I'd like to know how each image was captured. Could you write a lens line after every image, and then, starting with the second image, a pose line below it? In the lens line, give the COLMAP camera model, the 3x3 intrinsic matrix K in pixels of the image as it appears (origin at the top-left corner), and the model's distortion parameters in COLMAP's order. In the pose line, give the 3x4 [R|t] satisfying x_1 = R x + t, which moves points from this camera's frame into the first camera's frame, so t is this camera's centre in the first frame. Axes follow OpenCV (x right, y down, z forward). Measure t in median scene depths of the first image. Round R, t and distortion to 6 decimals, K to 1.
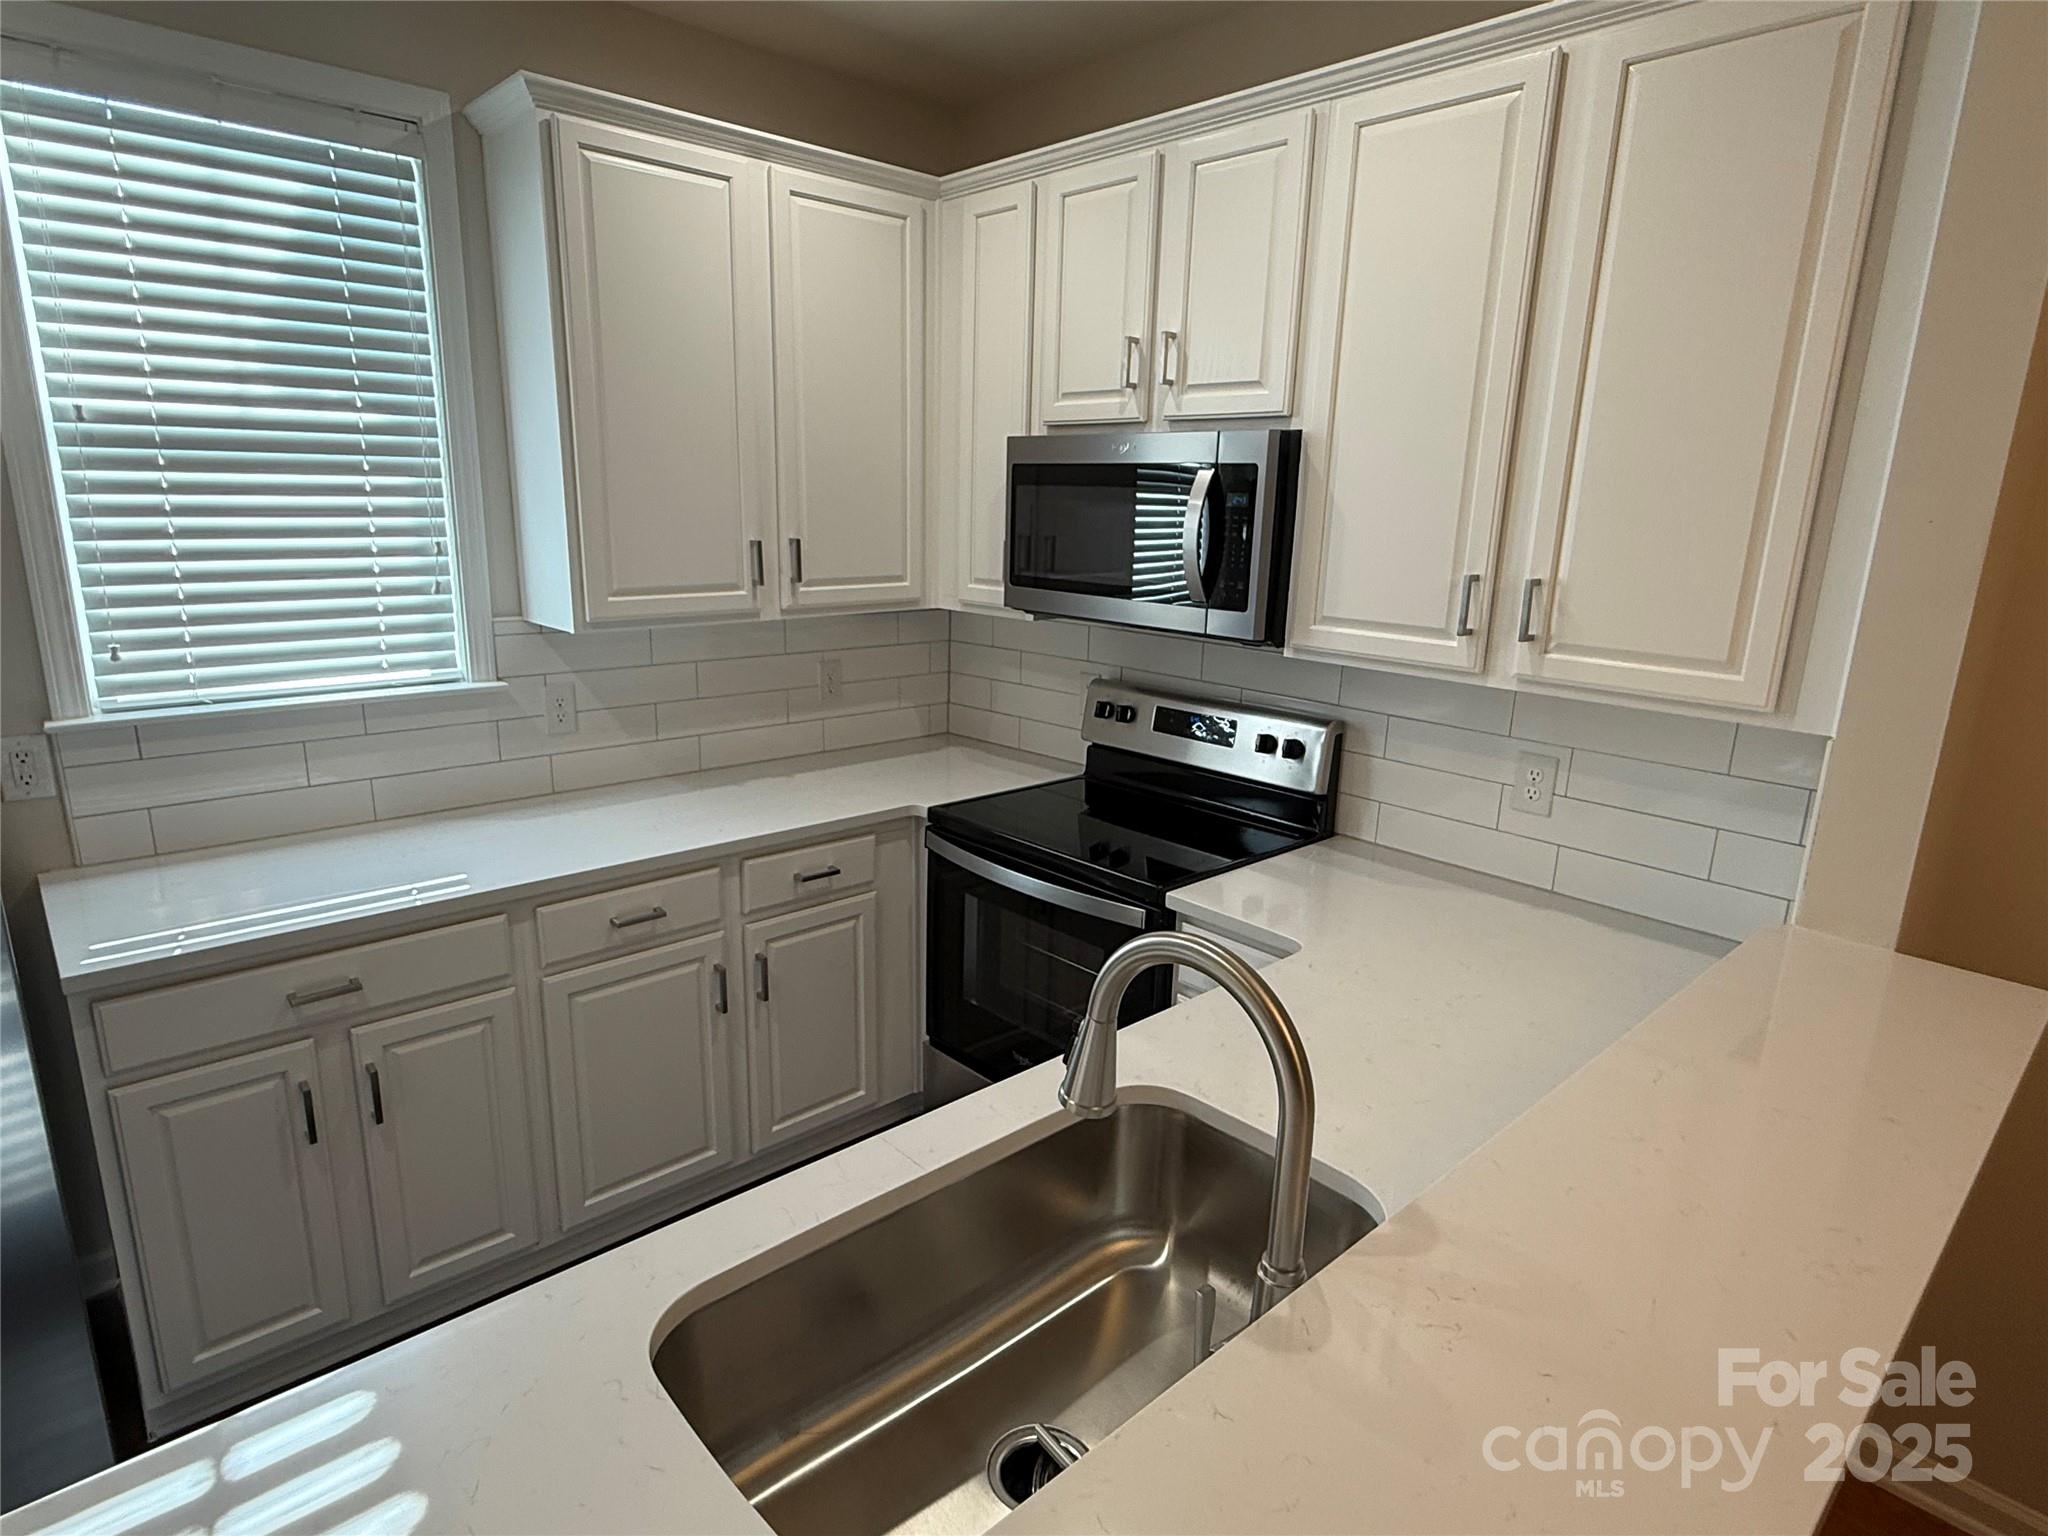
lens RADIAL K [[1122.1, 0, 1016.7], [0, 1122.1, 767.8], [0, 0, 1]] dist [0.000651, 0.002047]
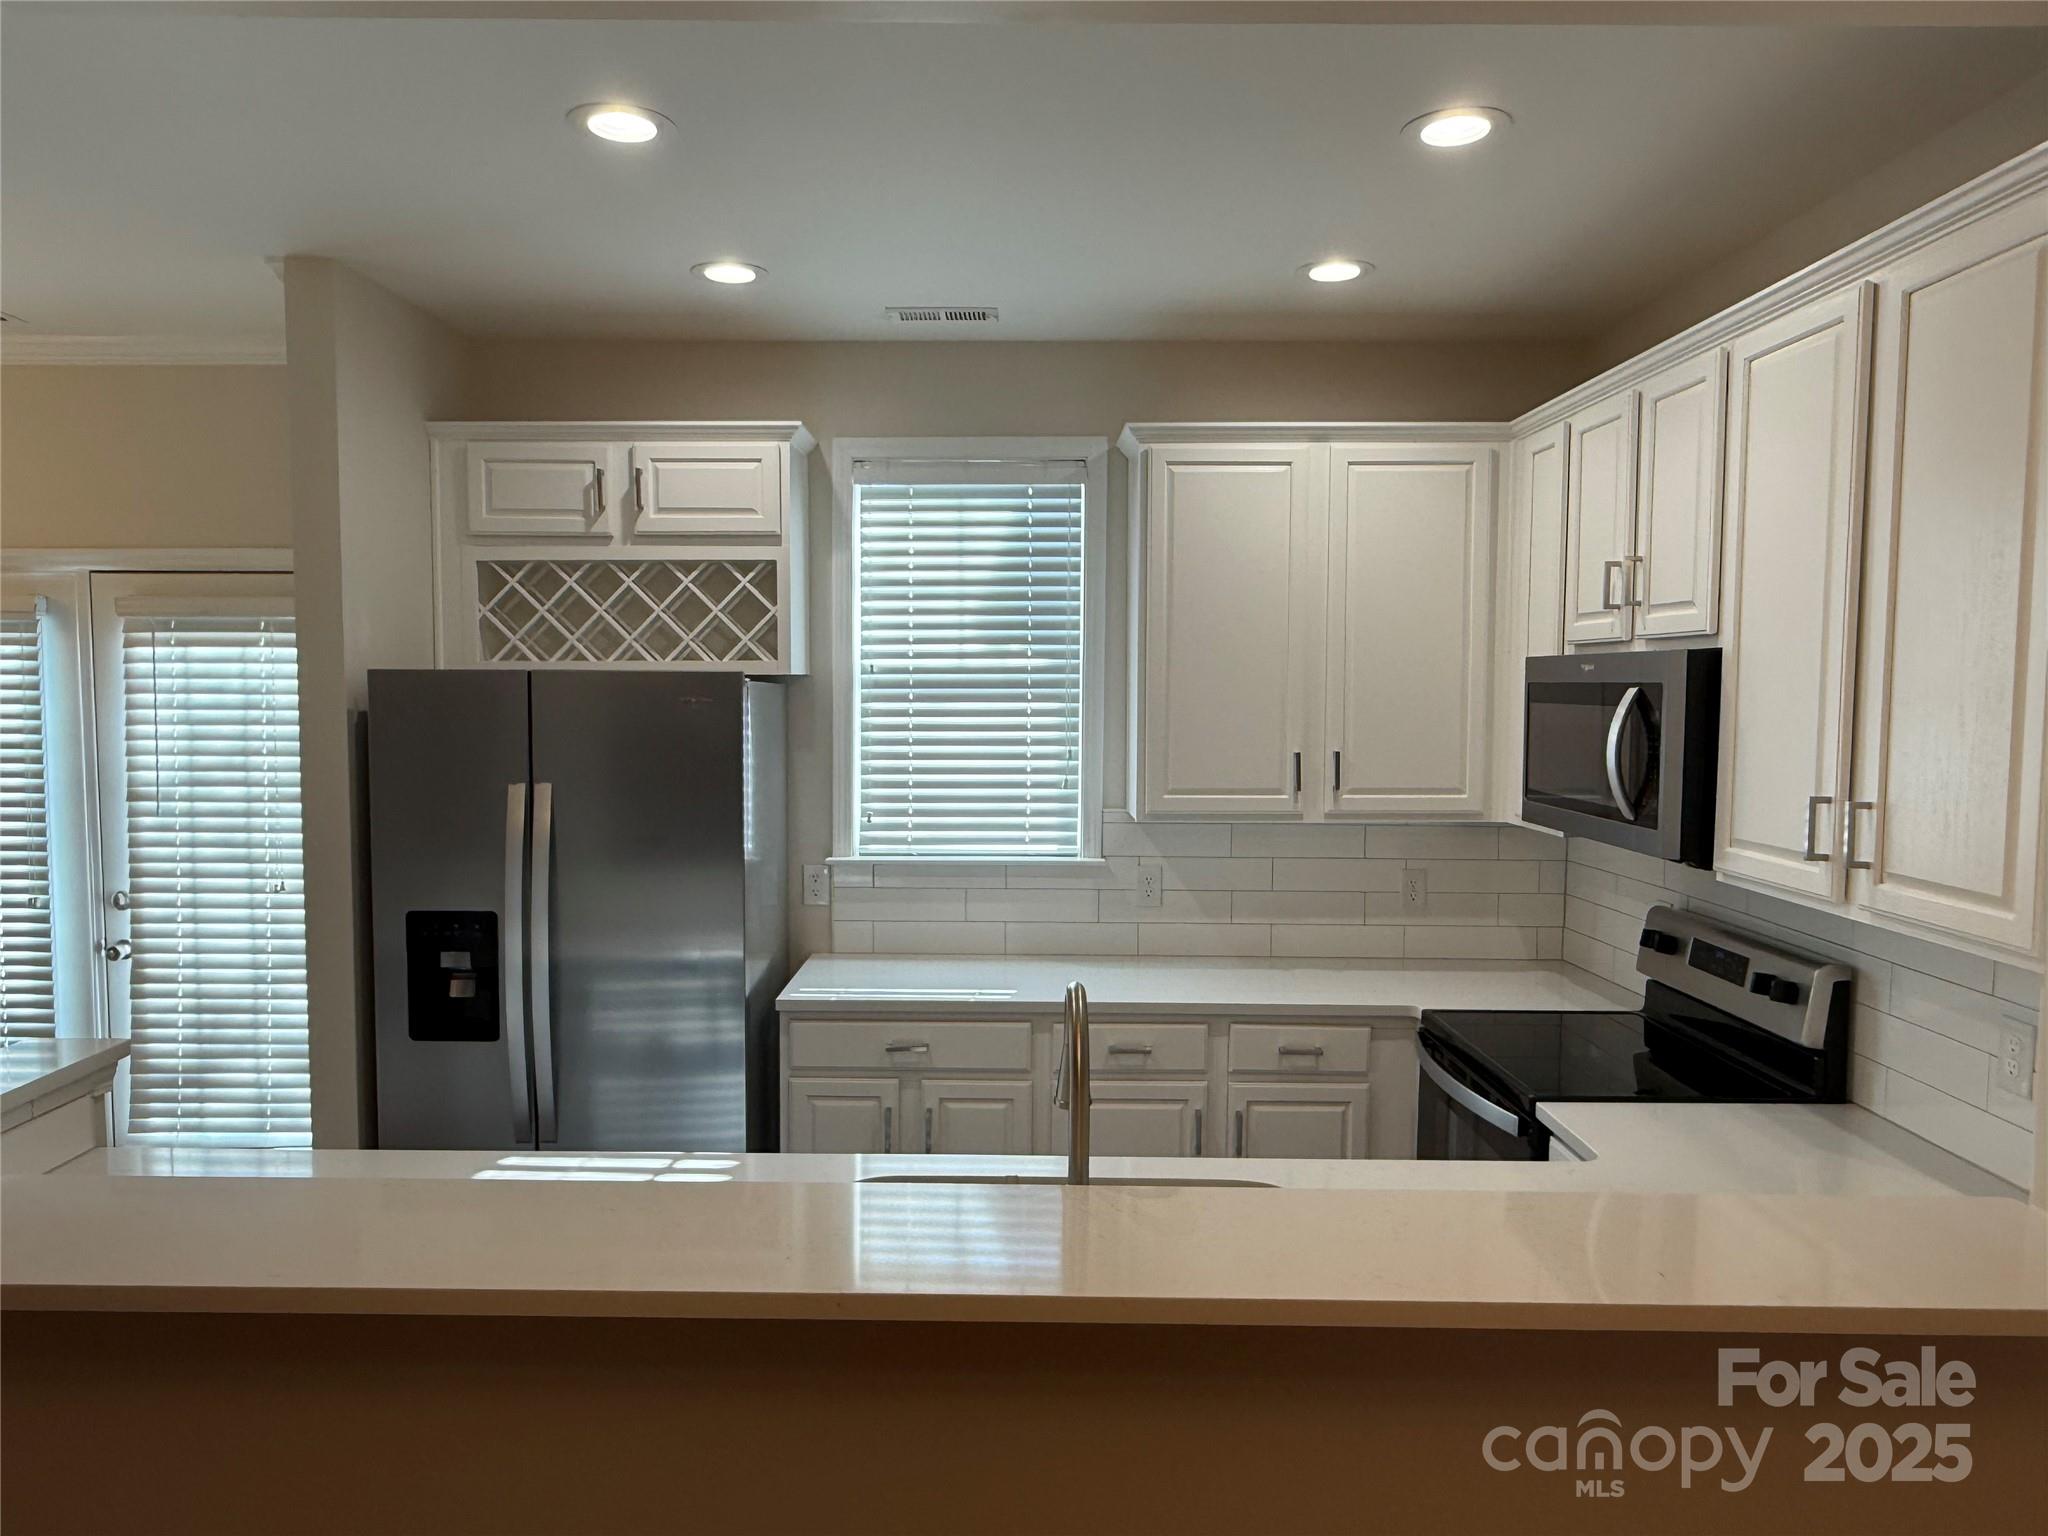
lens RADIAL K [[1379.5, 0, 1014.0], [0, 1379.5, 773.5], [0, 0, 1]] dist [0.003062, 0.001783]
pose [[0.734829, 0.023829, -0.677833, 0.555379], [-0.149330, 0.980544, -0.127416, 0.045154], [0.661609, 0.194850, 0.724091, -0.226997]]
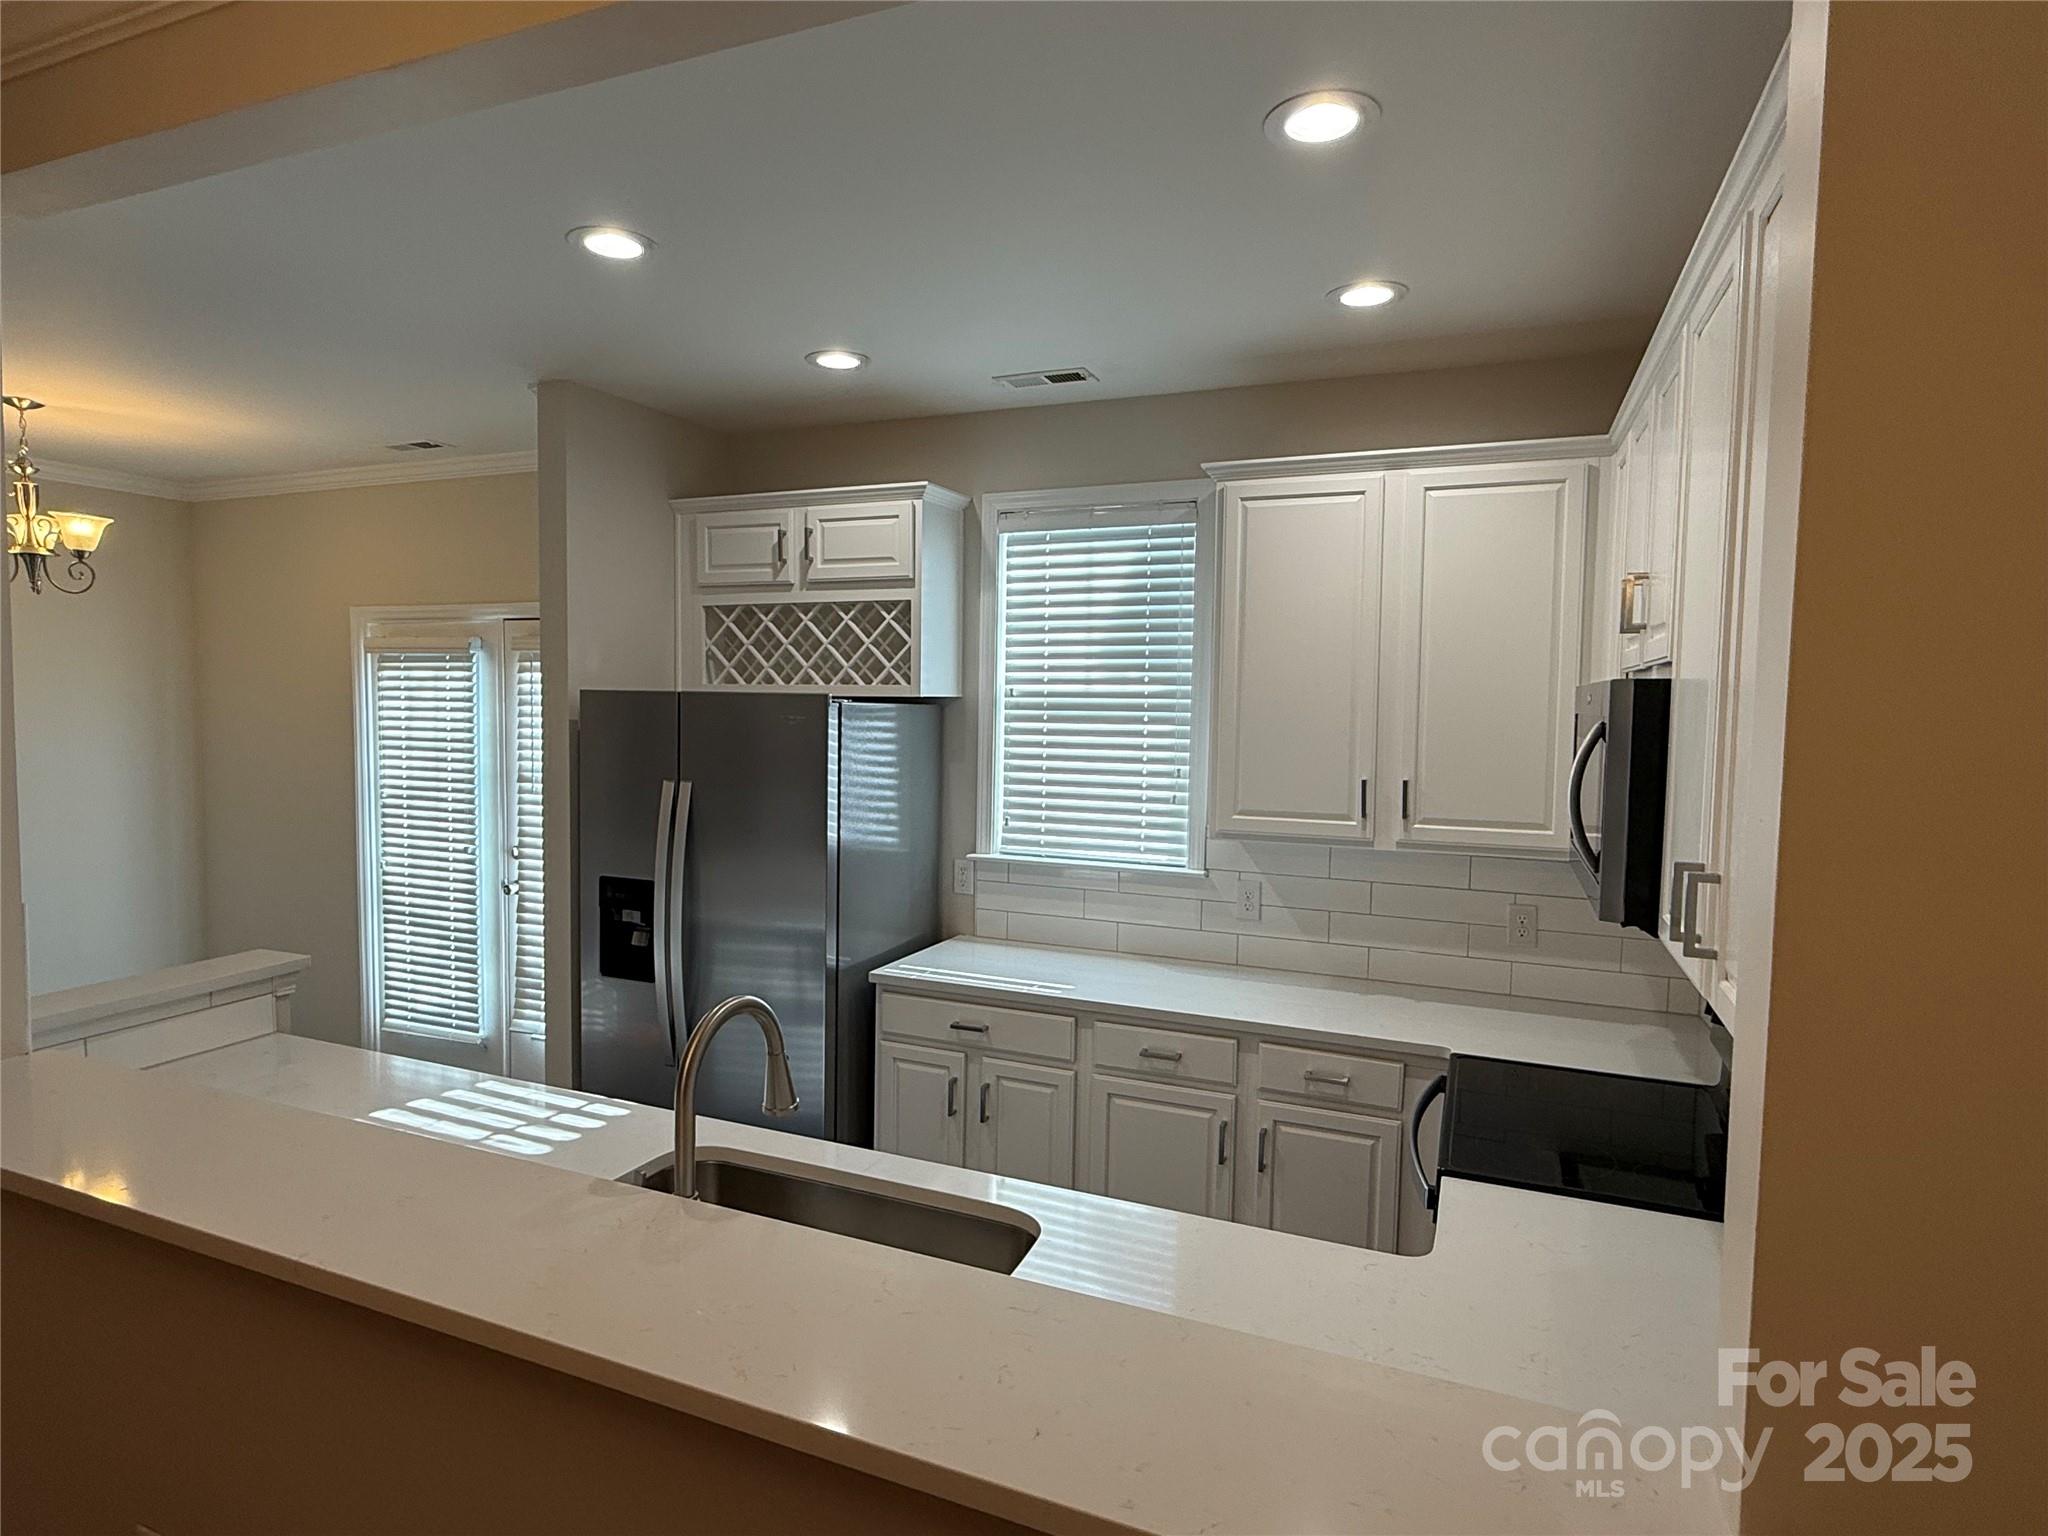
lens RADIAL K [[1122.1, 0, 1019.1], [0, 1122.1, 767.4], [0, 0, 1]] dist [0.000651, 0.002047]
pose [[0.419394, 0.039145, -0.906960, 0.721067], [-0.222836, 0.972942, -0.061050, -0.071097], [0.880030, 0.227707, 0.416769, 0.222069]]
